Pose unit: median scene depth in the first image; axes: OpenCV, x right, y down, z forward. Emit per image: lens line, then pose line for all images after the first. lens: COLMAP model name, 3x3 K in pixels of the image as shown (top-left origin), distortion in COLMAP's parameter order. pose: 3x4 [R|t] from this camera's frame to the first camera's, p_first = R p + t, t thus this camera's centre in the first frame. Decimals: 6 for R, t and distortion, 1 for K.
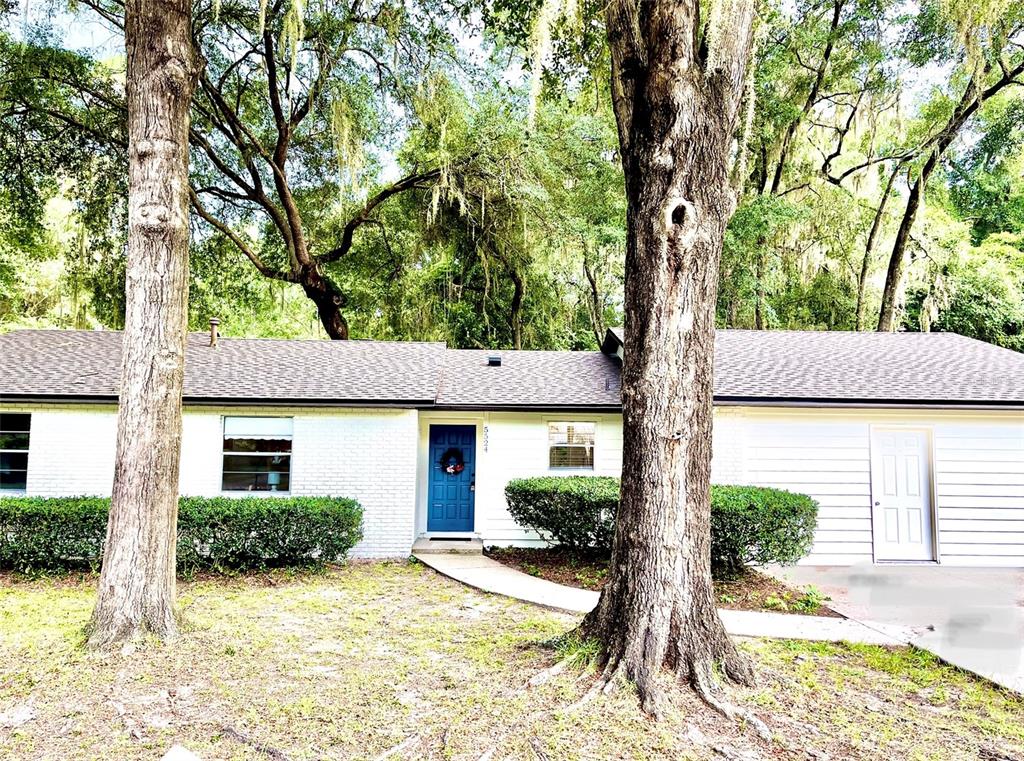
lens RADIAL K [[807.0, 0, 511.6], [0, 807.0, 391.2], [0, 0, 1]] dist [0.072409, -0.088301]
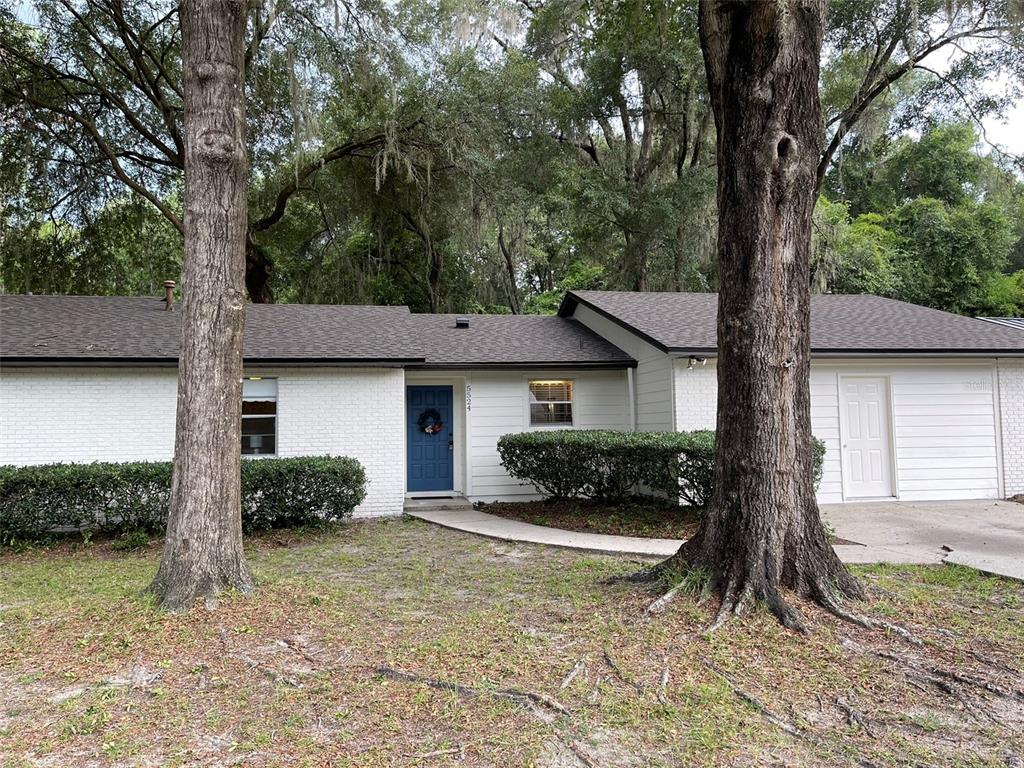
lens RADIAL K [[775.1, 0, 512.0], [0, 775.1, 384.0], [0, 0, 1]] dist [0.085328, -0.115493]
pose [[0.990153, -0.019055, 0.138688, -0.228026], [0.016172, 0.999630, 0.021888, 0.043555], [-0.139054, -0.019429, 0.990094, 0.055288]]
